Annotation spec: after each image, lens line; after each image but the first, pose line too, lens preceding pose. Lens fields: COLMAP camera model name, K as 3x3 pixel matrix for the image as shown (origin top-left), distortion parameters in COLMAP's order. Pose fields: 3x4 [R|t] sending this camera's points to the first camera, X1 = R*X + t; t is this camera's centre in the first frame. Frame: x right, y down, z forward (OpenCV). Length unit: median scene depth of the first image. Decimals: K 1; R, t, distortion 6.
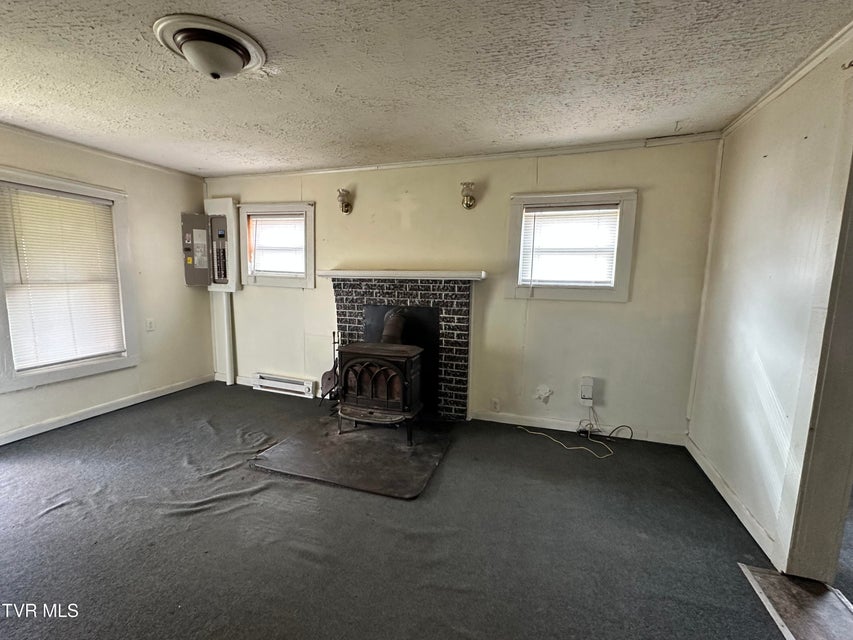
lens RADIAL K [[366.4, 0, 426.5], [0, 366.4, 320.0], [0, 0, 1]] dist [-0.002325, -0.000040]
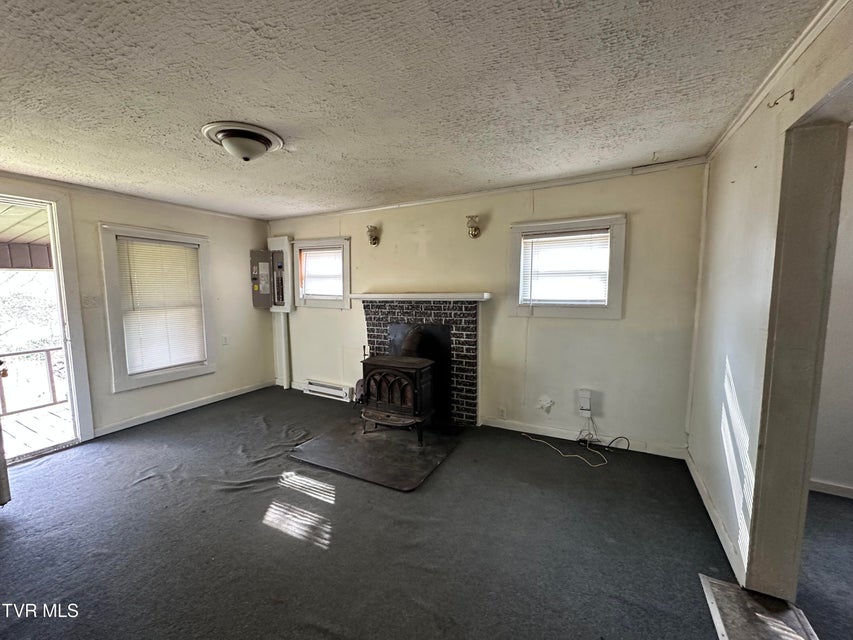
lens RADIAL K [[338.2, 0, 426.5], [0, 338.2, 320.0], [0, 0, 1]] dist [-0.001542, -0.000311]
pose [[0.987573, -0.009615, -0.156865, 0.132074], [0.004678, 0.999483, -0.031813, -0.016750], [0.157090, 0.030684, 0.987107, -0.051220]]
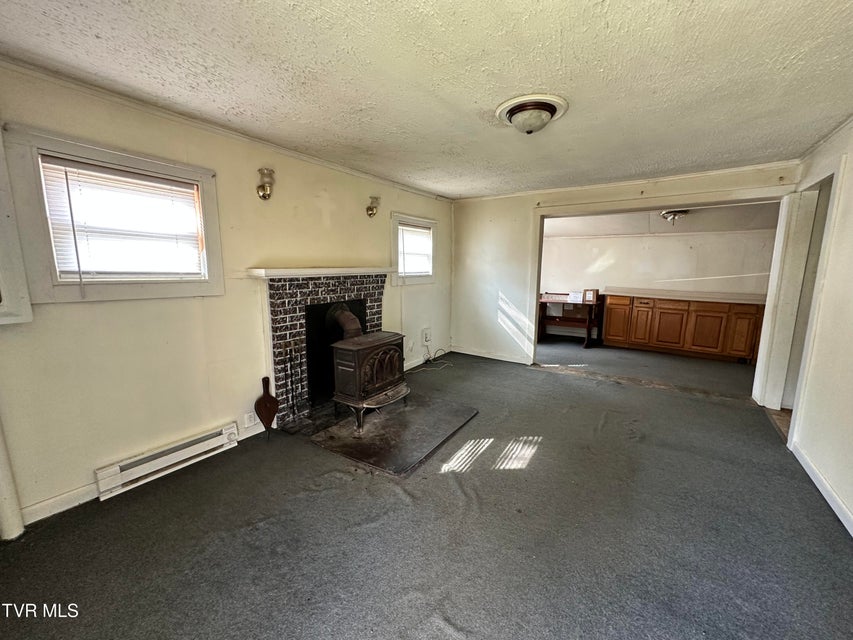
lens RADIAL K [[338.2, 0, 426.5], [0, 338.2, 320.0], [0, 0, 1]] dist [-0.001542, -0.000311]
pose [[0.262855, -0.166957, 0.950280, -1.002884], [0.123464, 0.982638, 0.138491, -0.096140], [-0.956903, 0.080922, 0.278905, 0.533270]]
